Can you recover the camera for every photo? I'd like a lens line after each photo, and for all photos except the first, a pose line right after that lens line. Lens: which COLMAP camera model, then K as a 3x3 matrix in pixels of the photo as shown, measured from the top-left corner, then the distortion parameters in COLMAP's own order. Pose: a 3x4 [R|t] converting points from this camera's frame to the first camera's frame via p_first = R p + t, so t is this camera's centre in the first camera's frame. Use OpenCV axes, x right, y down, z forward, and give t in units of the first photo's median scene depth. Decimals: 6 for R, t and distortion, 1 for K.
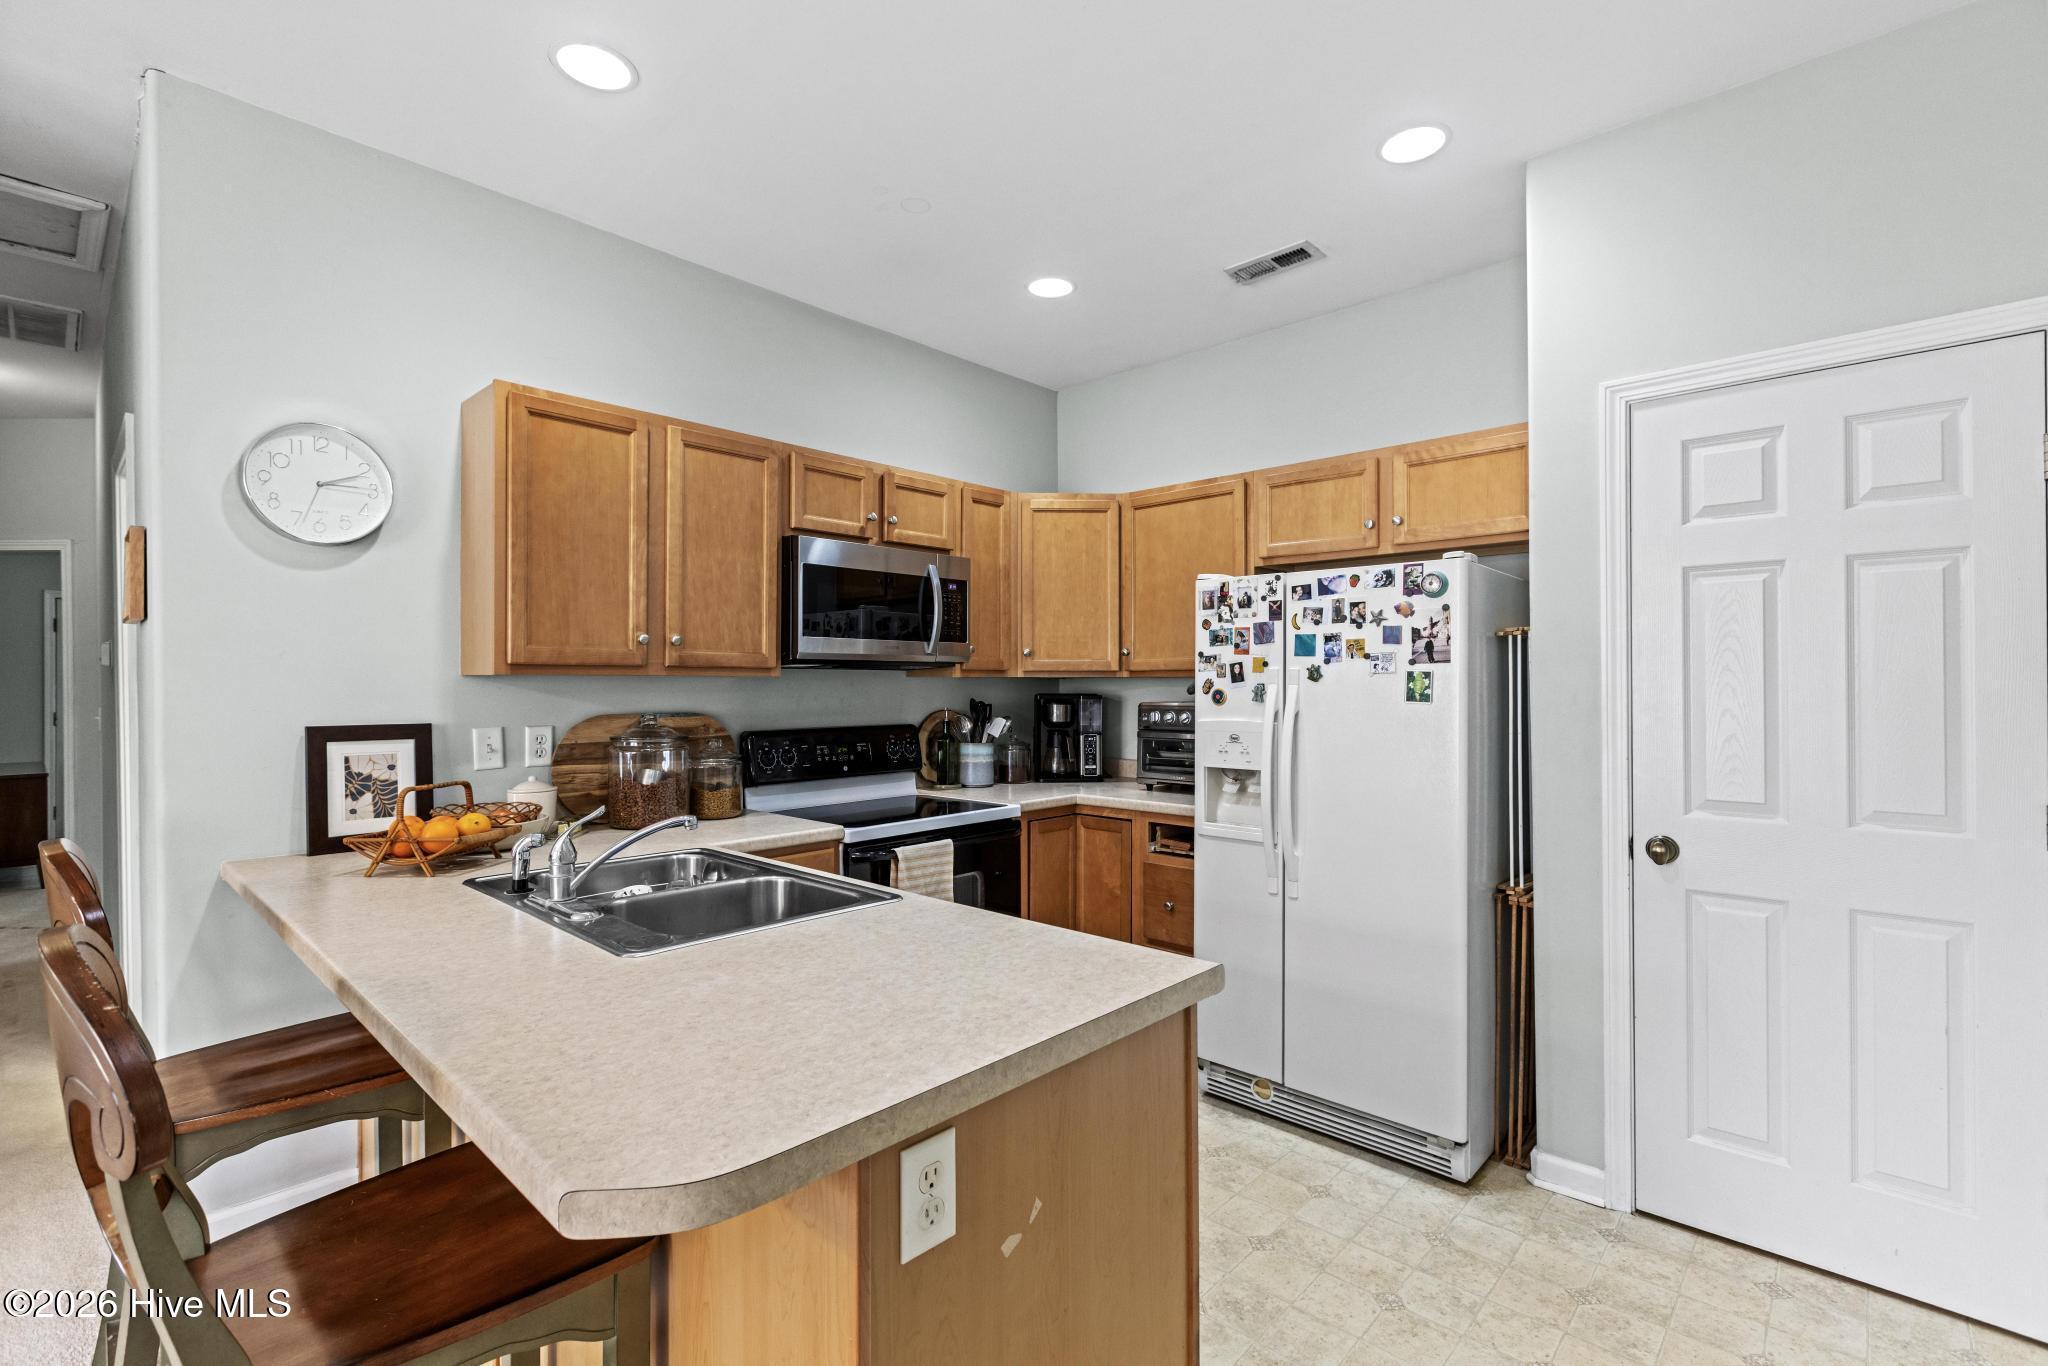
lens RADIAL K [[929.6, 0, 1028.0], [0, 929.6, 686.2], [0, 0, 1]] dist [-0.003184, -0.000543]
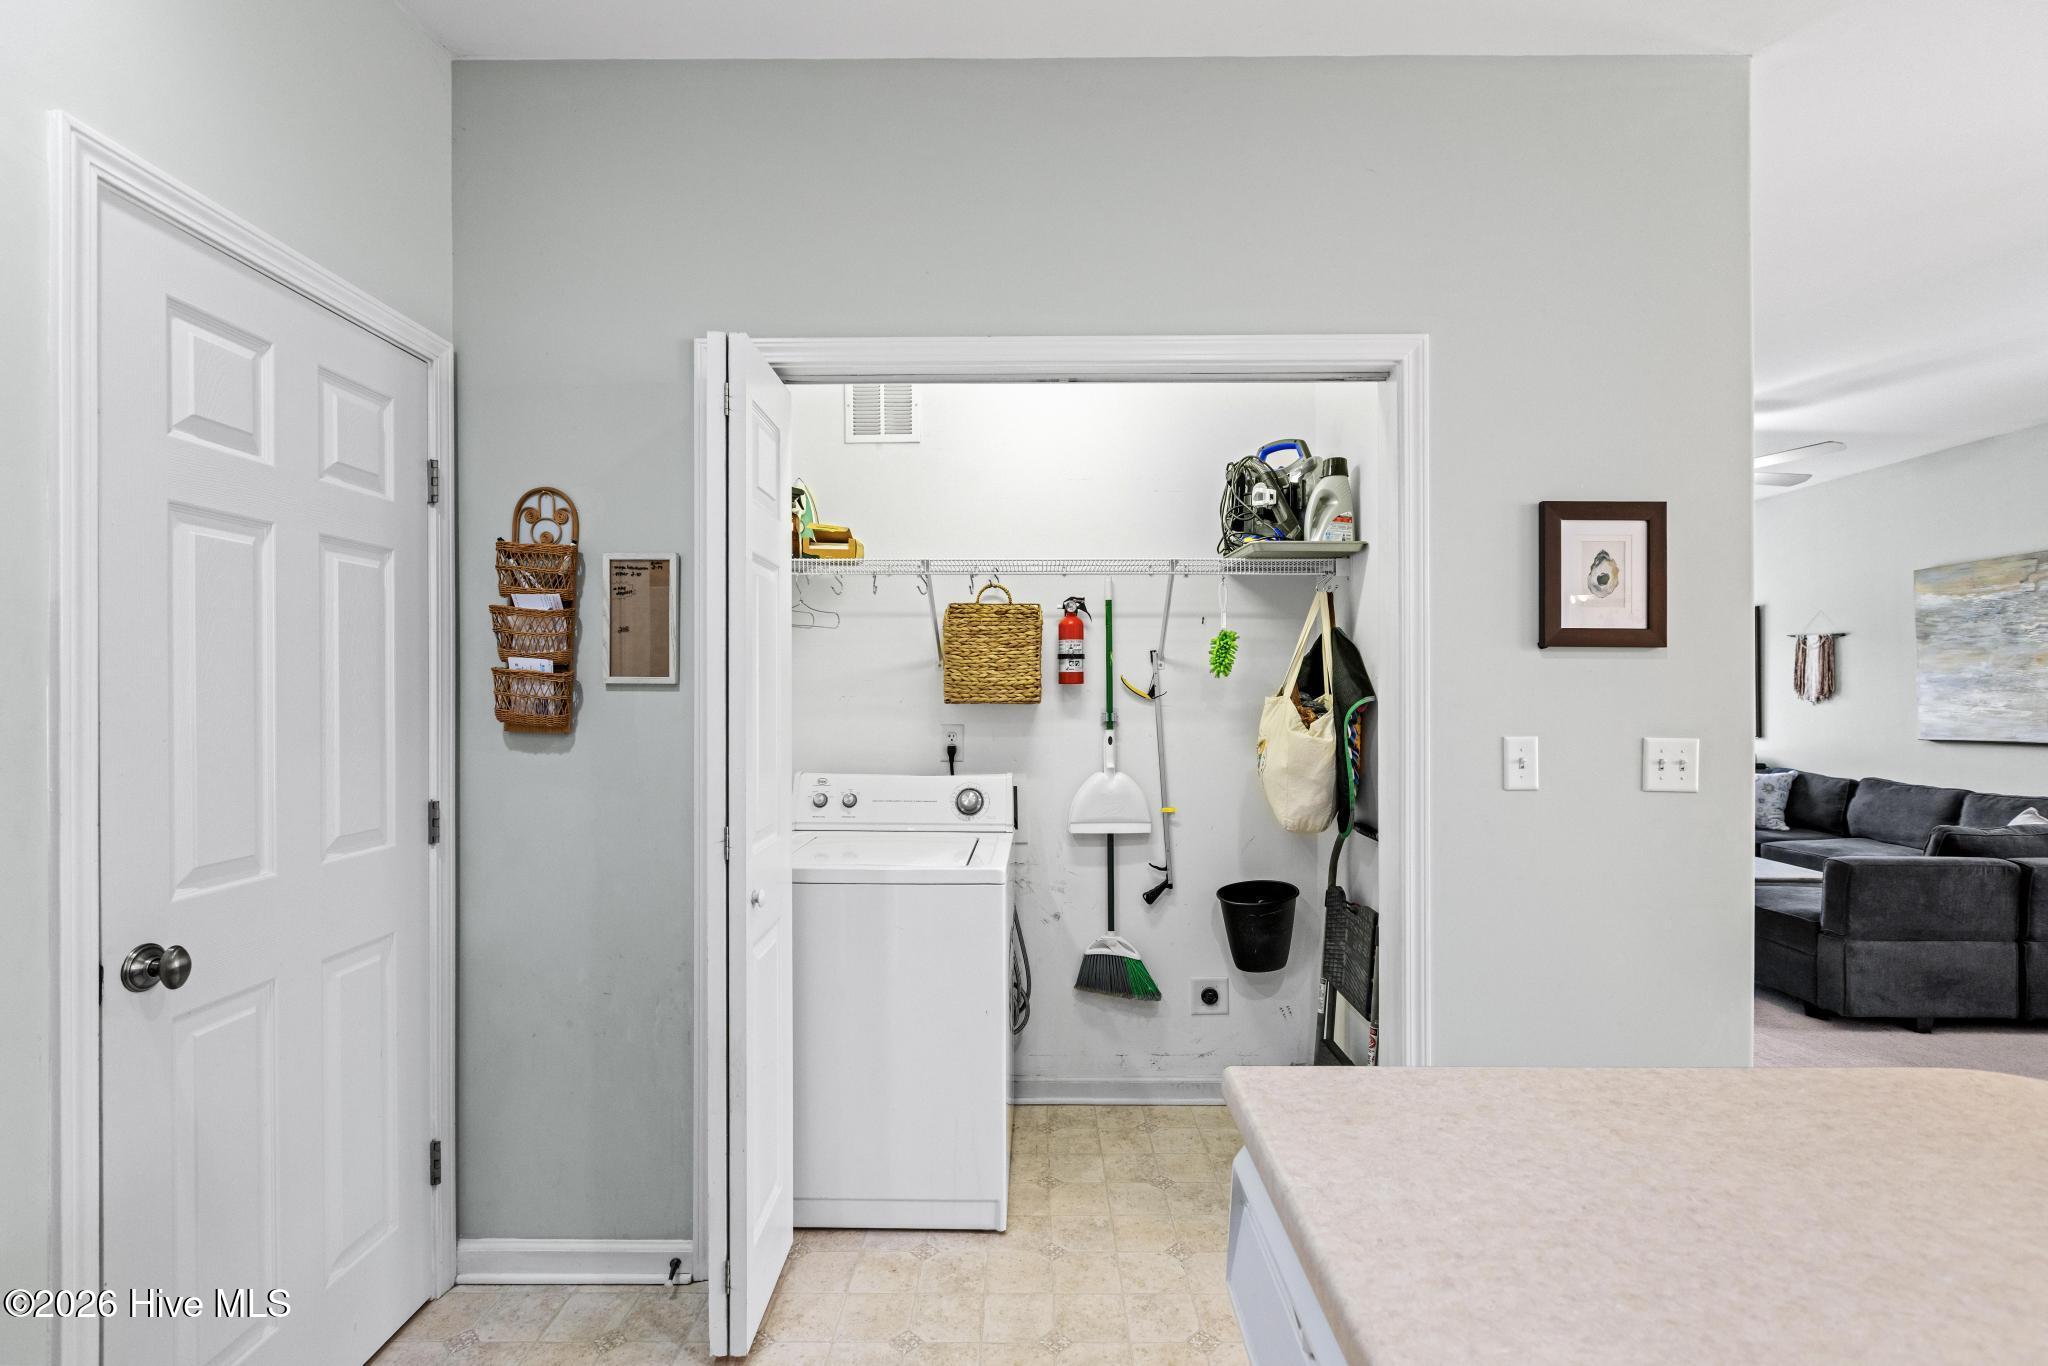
lens RADIAL K [[929.6, 0, 1022.0], [0, 929.6, 685.6], [0, 0, 1]] dist [-0.003184, -0.000543]
pose [[-0.681214, 0.006069, 0.732059, -0.268449], [0.000636, 0.999970, -0.007697, 0.004387], [-0.732084, -0.004778, -0.681198, 1.980701]]
